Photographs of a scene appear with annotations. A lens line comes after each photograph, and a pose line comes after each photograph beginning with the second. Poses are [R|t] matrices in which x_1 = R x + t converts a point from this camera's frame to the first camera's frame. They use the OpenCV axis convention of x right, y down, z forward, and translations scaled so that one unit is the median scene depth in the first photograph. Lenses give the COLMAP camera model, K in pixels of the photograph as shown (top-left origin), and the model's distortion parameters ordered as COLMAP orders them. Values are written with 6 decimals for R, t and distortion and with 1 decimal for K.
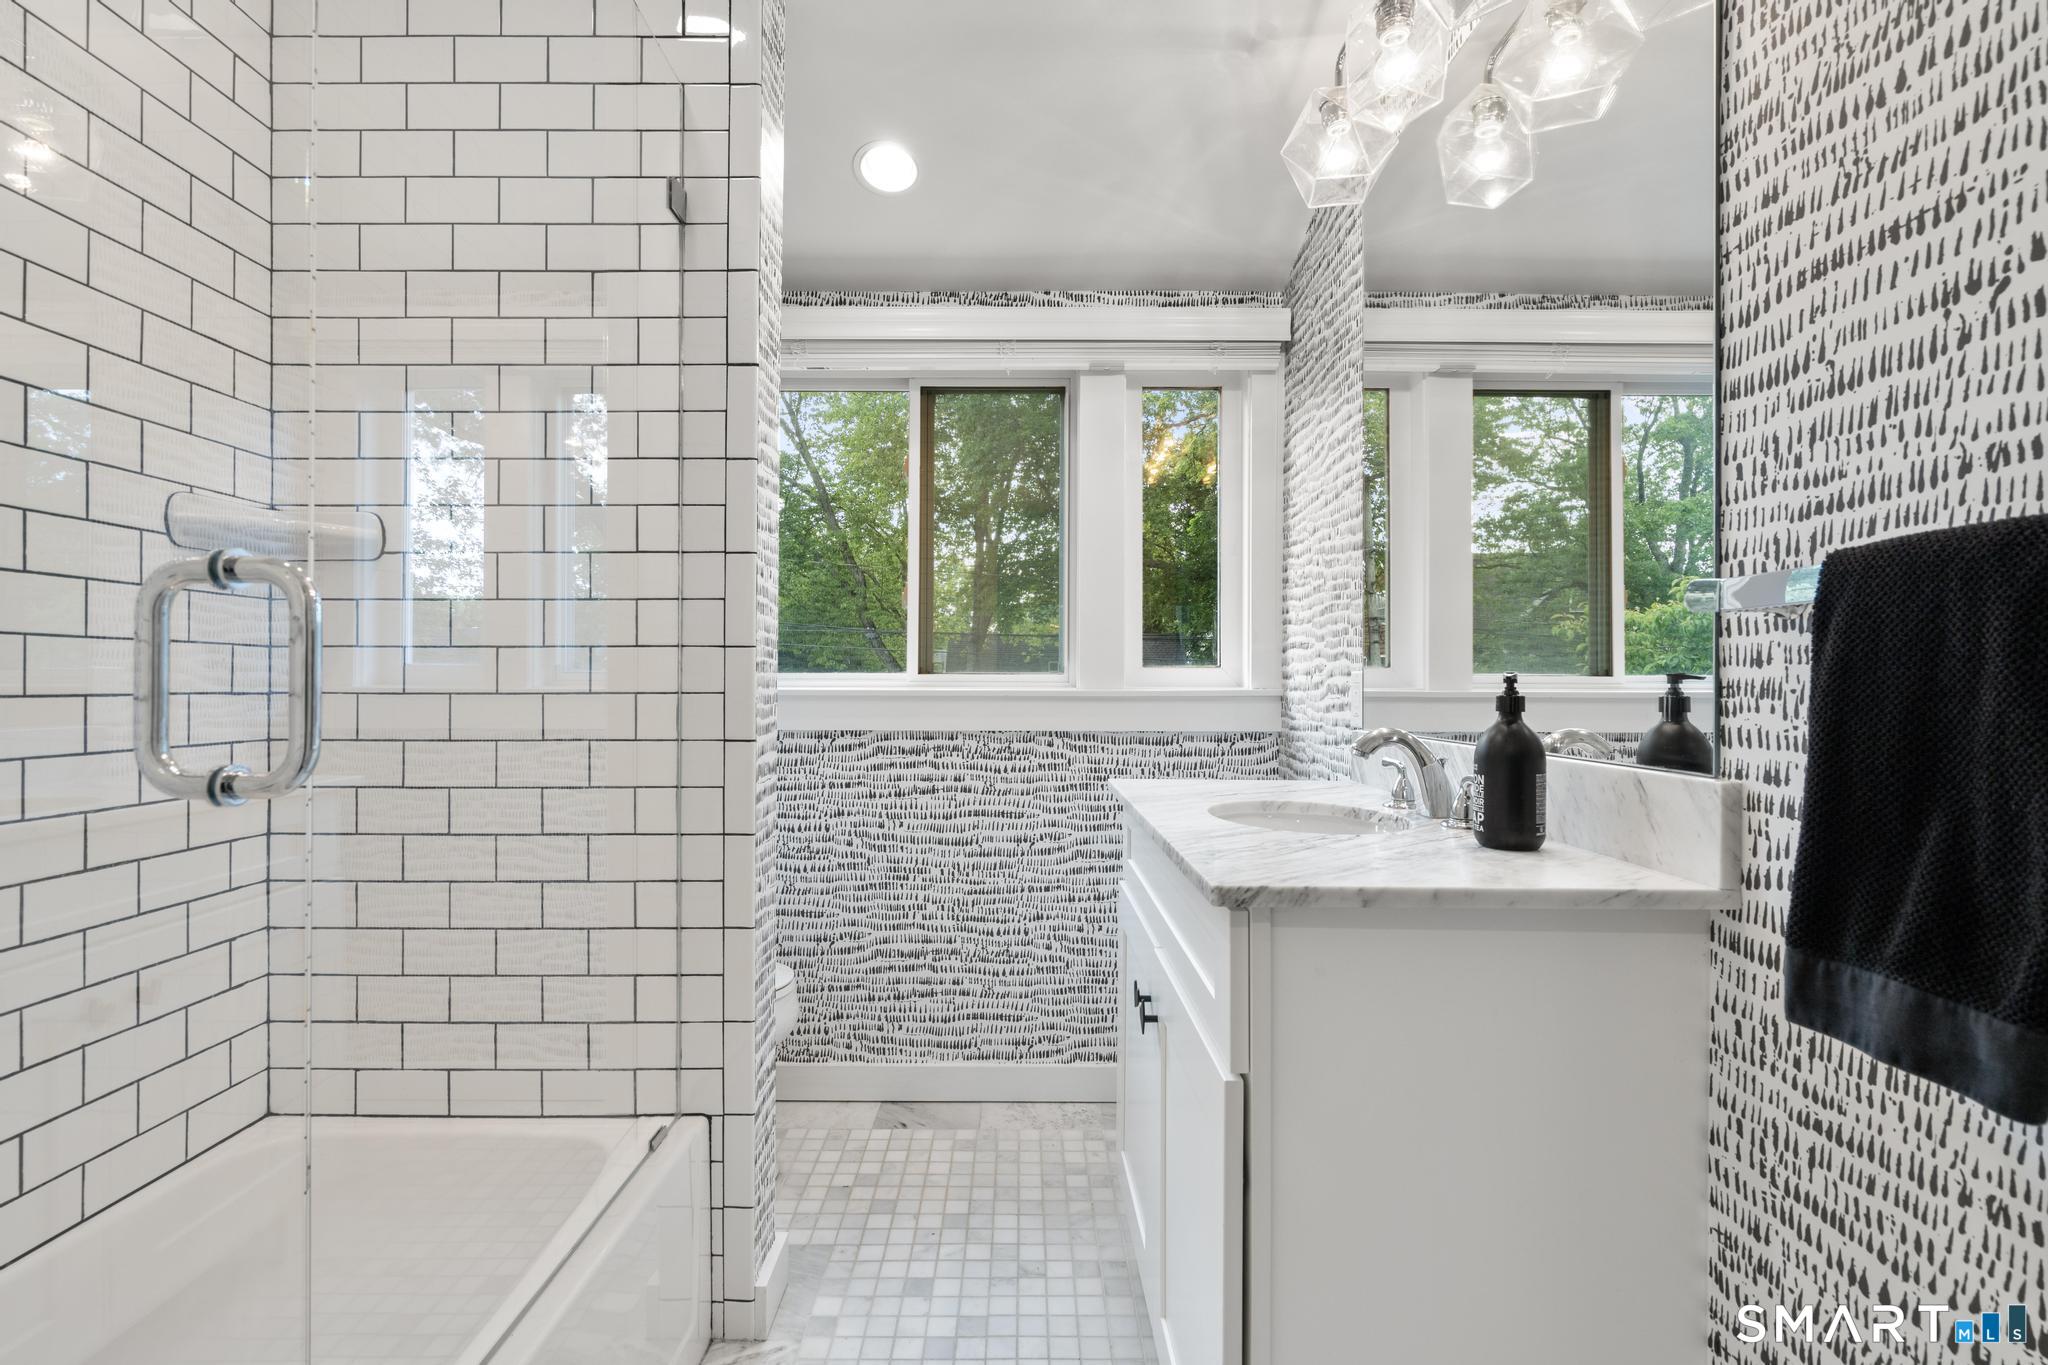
lens RADIAL K [[915.9, 0, 1017.5], [0, 915.9, 681.4], [0, 0, 1]] dist [-0.001740, 0.000289]
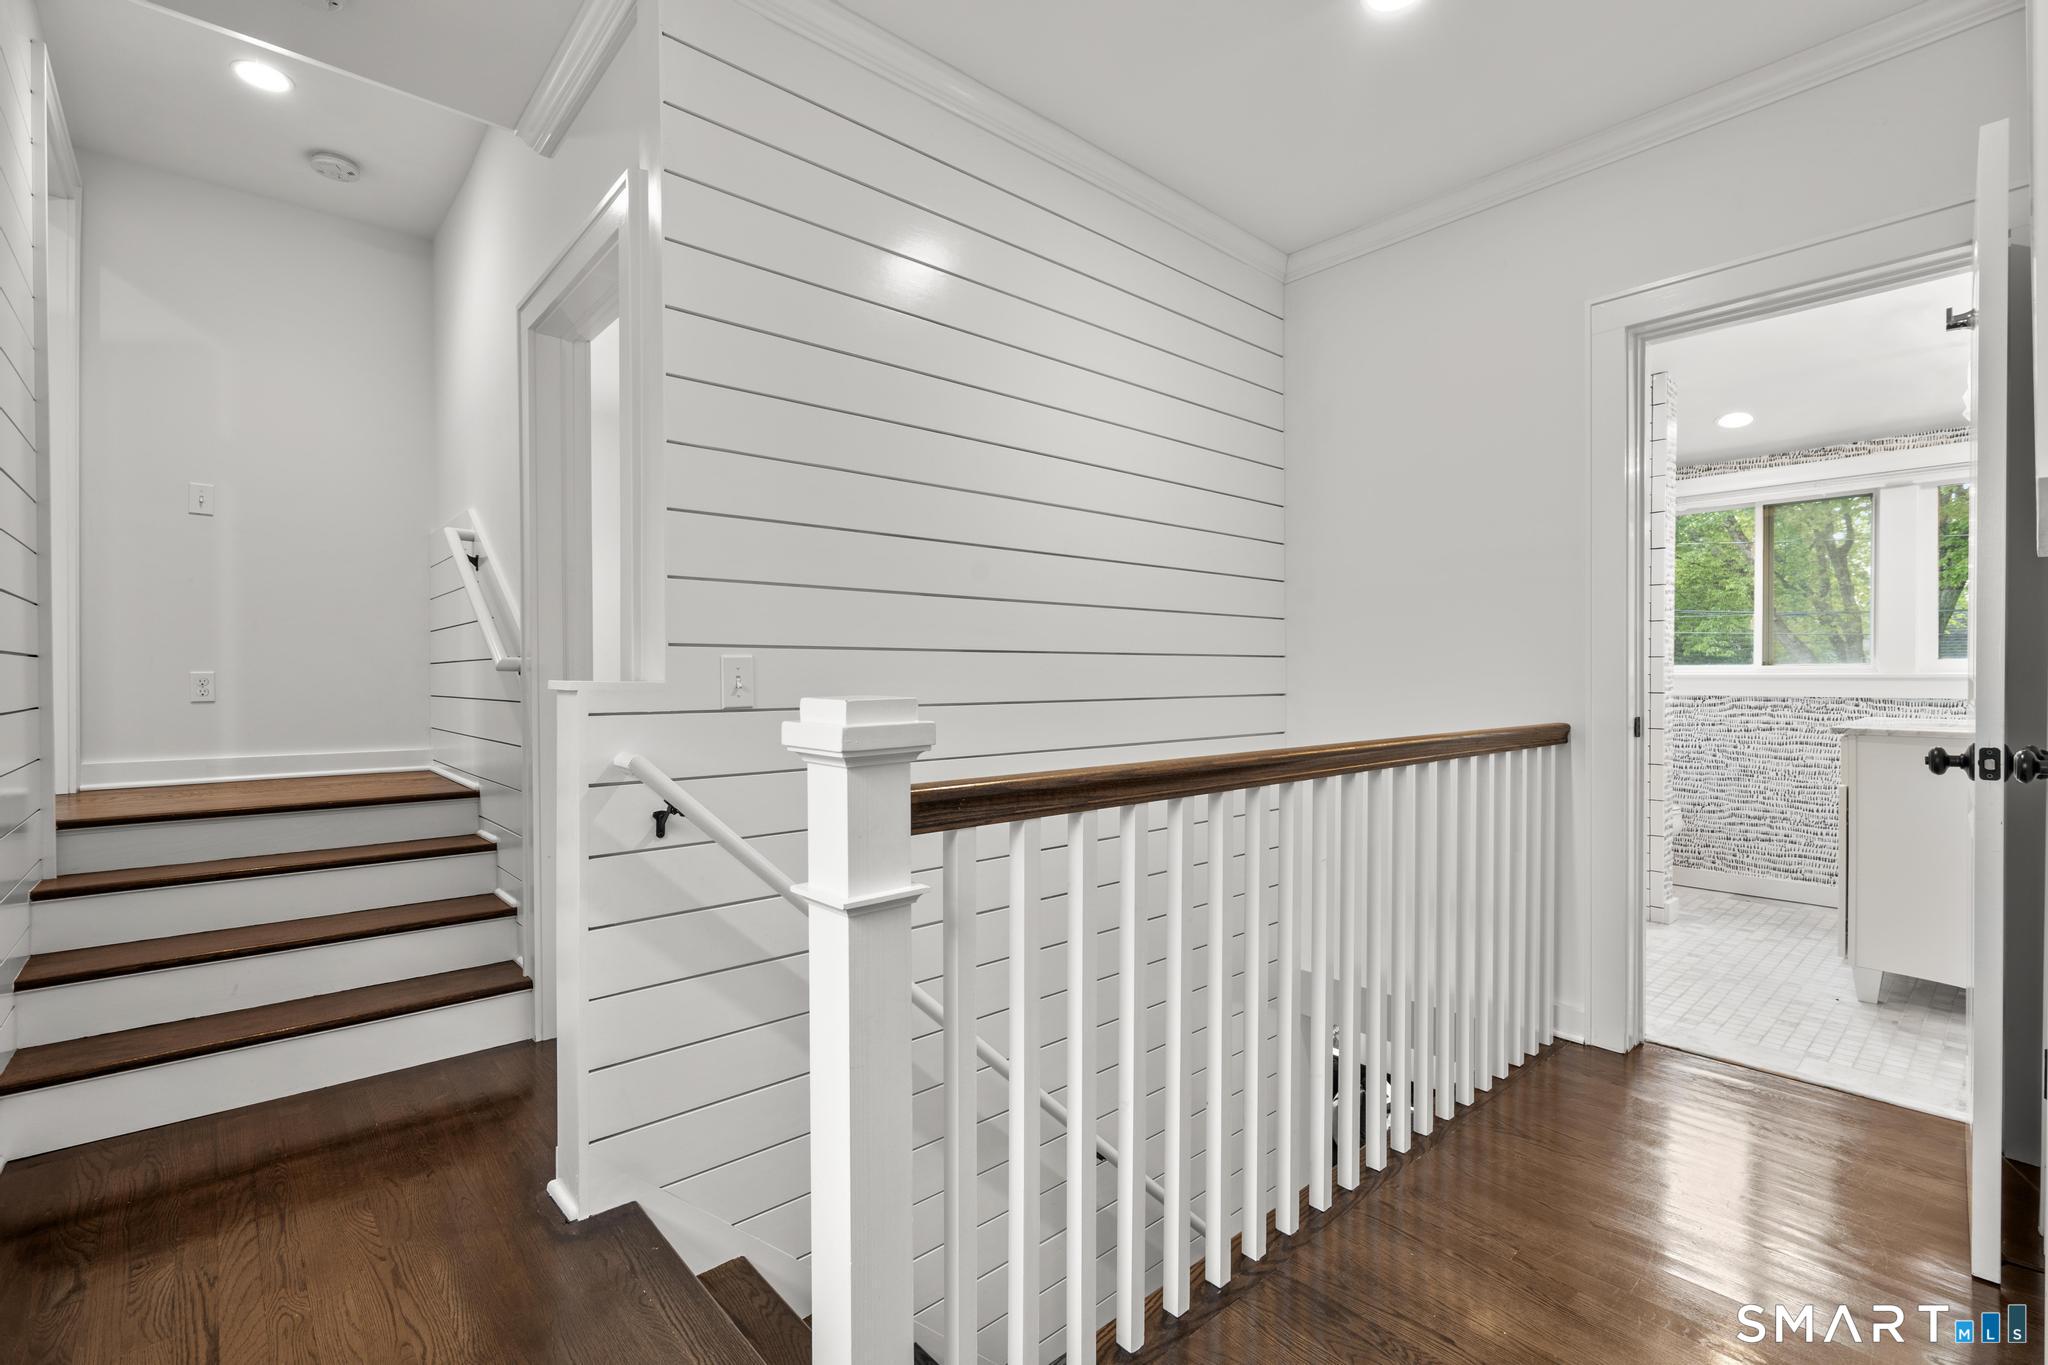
lens RADIAL K [[915.9, 0, 1017.5], [0, 915.9, 681.4], [0, 0, 1]] dist [-0.001740, 0.000289]
pose [[0.657745, 0.002301, -0.753237, 0.293860], [0.005733, 0.999951, 0.008061, 0.000434], [0.753219, -0.009620, 0.657700, -1.329311]]
